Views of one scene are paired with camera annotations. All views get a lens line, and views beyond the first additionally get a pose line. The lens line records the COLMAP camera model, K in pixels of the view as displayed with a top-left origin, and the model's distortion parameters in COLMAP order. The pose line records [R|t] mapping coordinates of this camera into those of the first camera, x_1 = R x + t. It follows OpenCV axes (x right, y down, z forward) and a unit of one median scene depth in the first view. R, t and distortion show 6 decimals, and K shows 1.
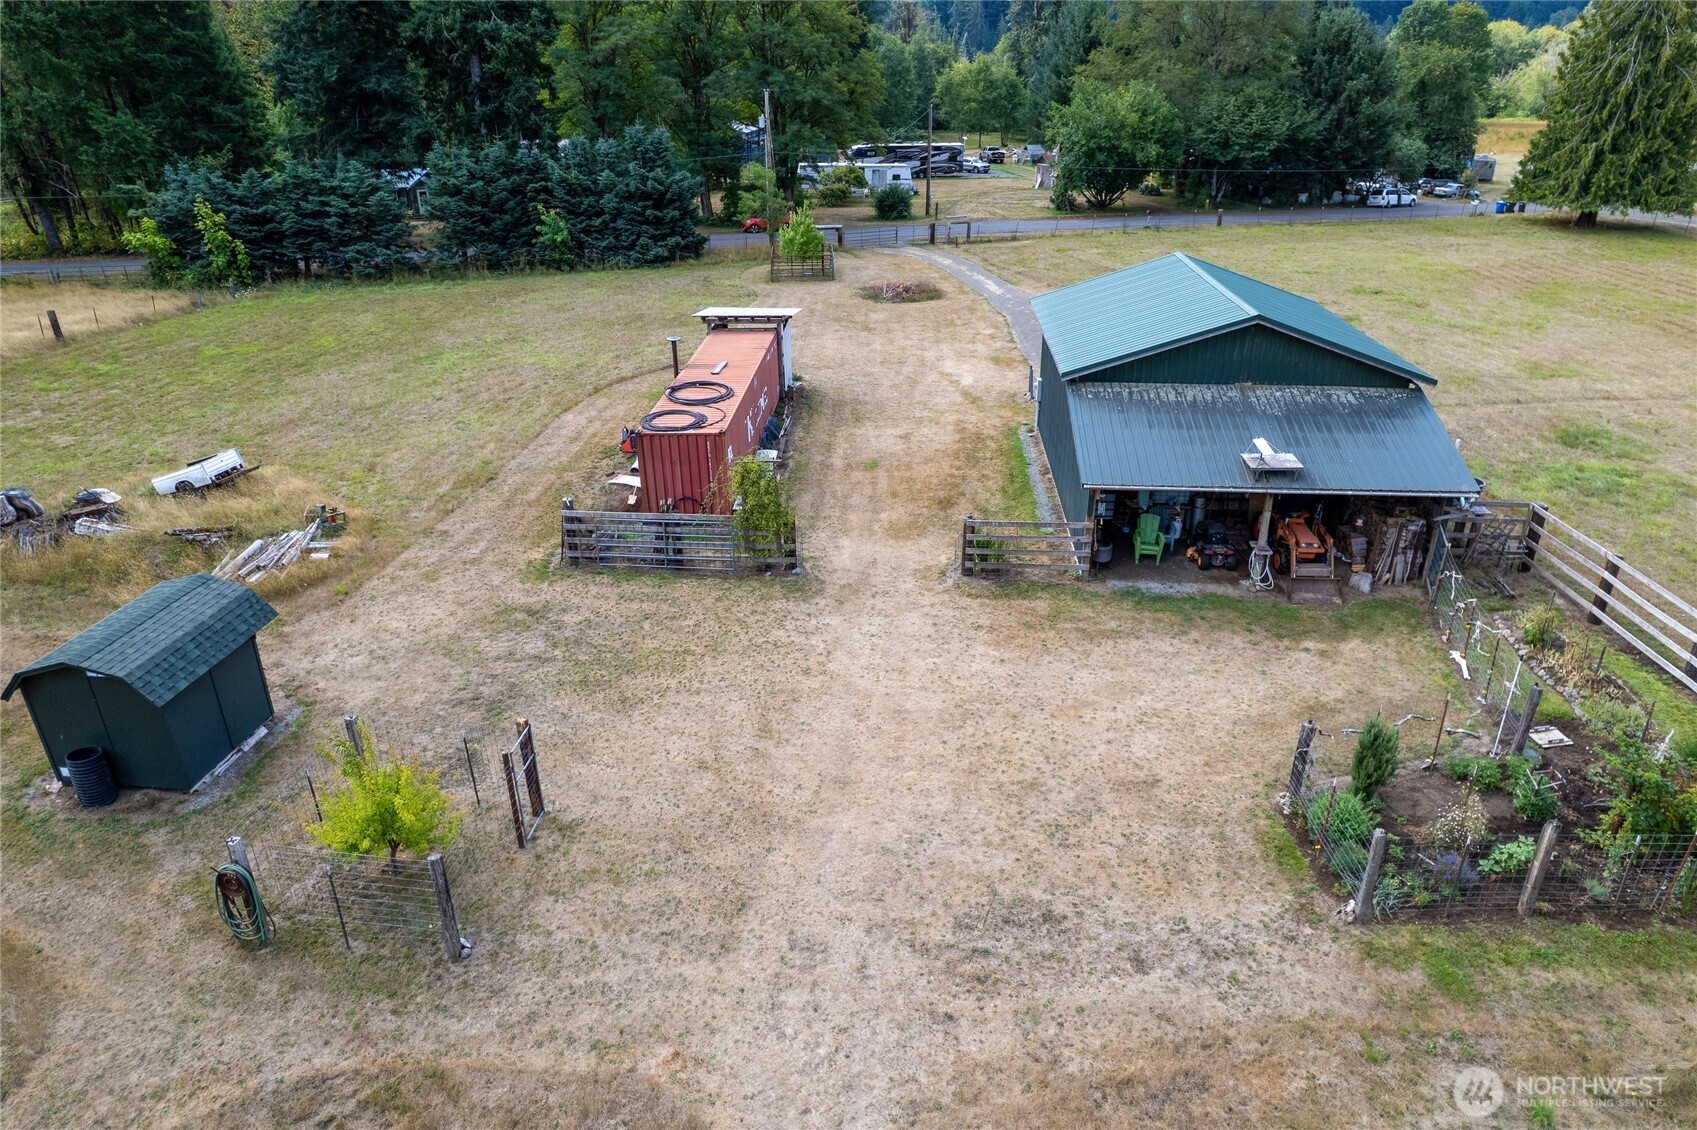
lens RADIAL K [[1083.2, 0, 854.0], [0, 1083.2, 567.3], [0, 0, 1]] dist [-0.082505, 0.076664]
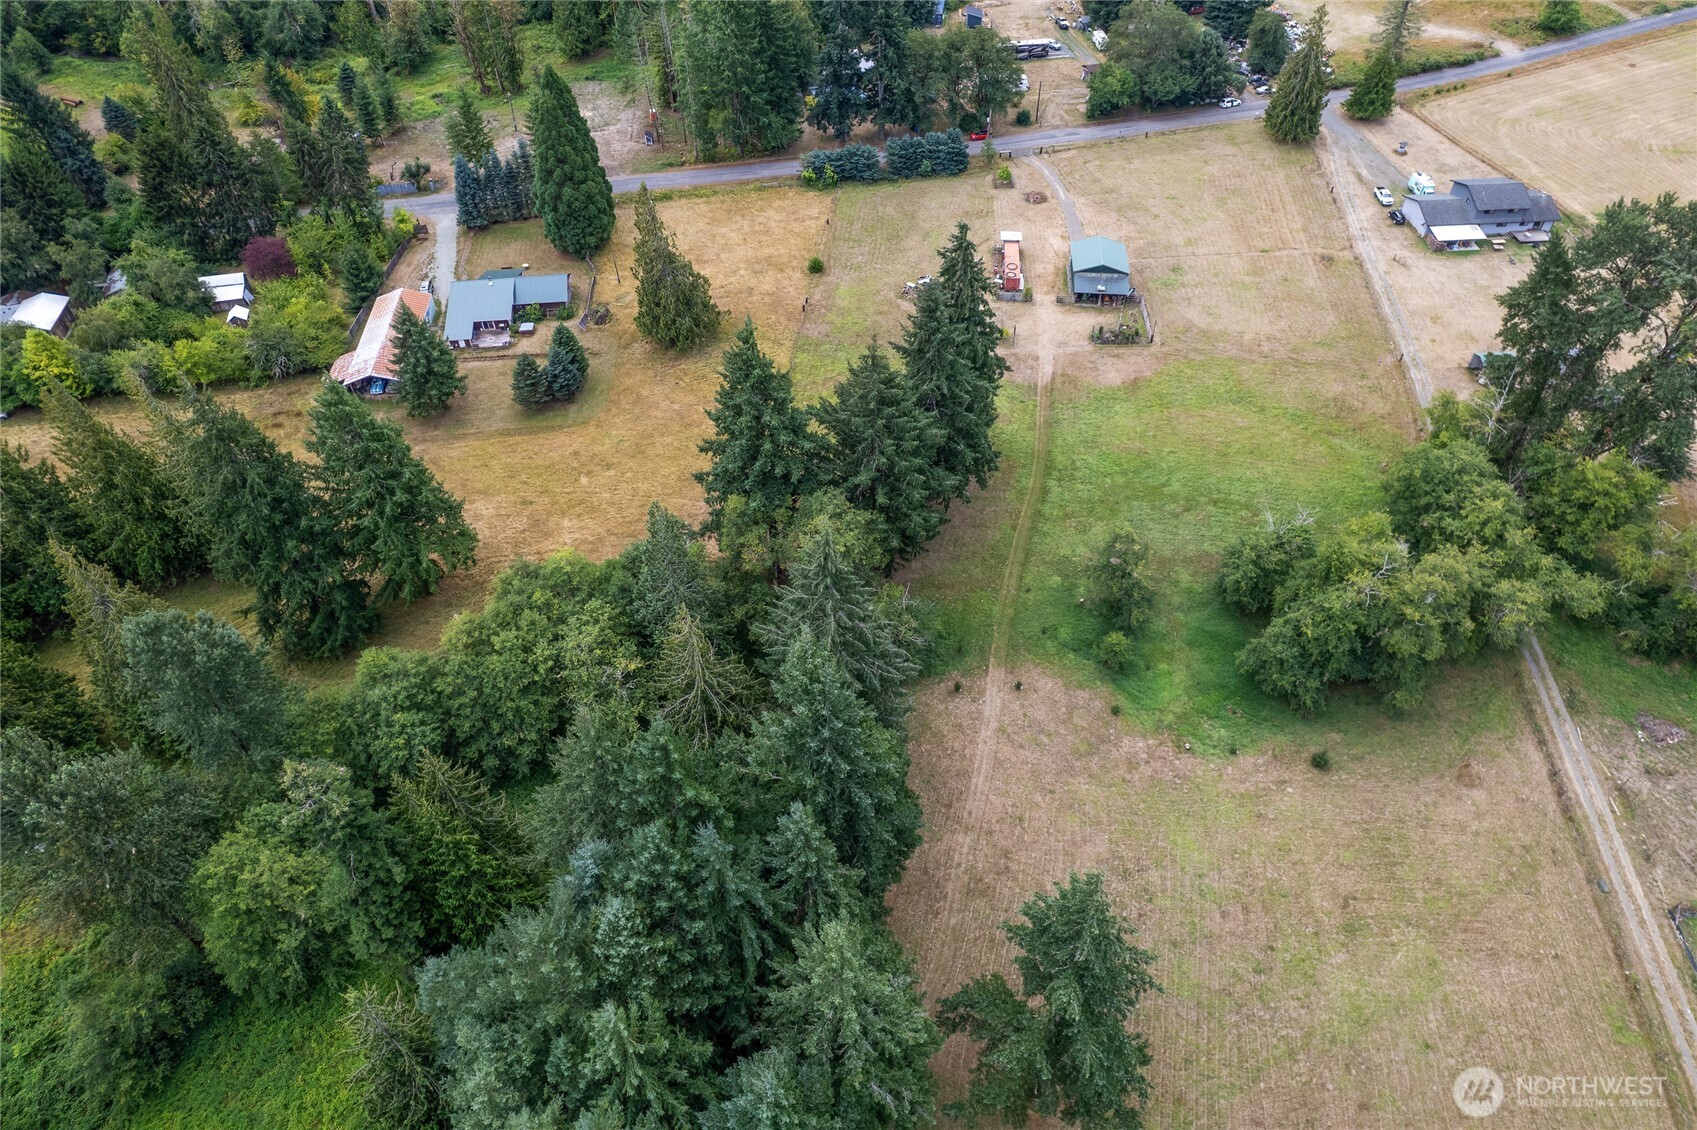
lens RADIAL K [[1083.2, 0, 854.0], [0, 1083.2, 567.3], [0, 0, 1]] dist [-0.082505, 0.076664]
pose [[0.999805, 0.012454, -0.015301, -1.035634], [-0.005889, 0.928589, 0.371063, -0.934894], [0.018830, -0.370901, 0.928481, -5.843683]]
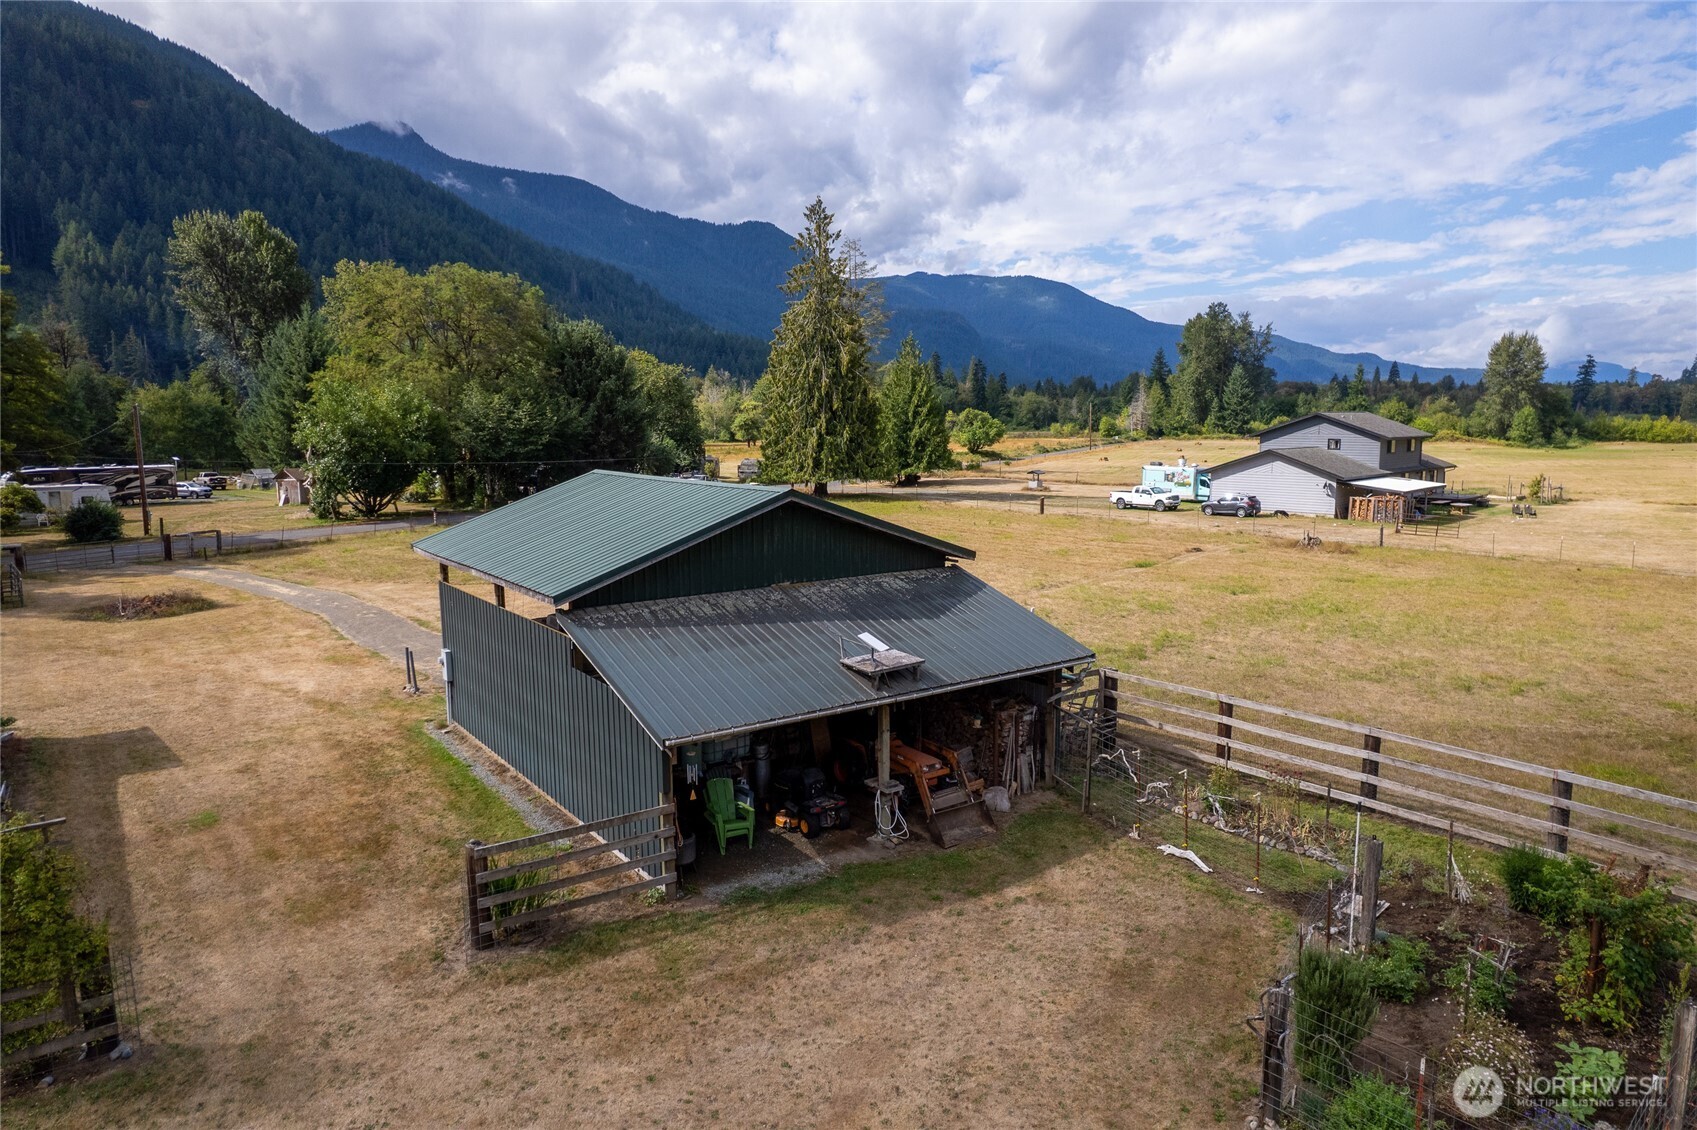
lens RADIAL K [[1083.2, 0, 854.0], [0, 1083.2, 567.3], [0, 0, 1]] dist [-0.082505, 0.076664]
pose [[0.772065, -0.088981, 0.629284, -0.077536], [0.273400, 0.940351, -0.202467, -0.013686], [-0.573731, 0.328364, 0.750339, 0.398134]]
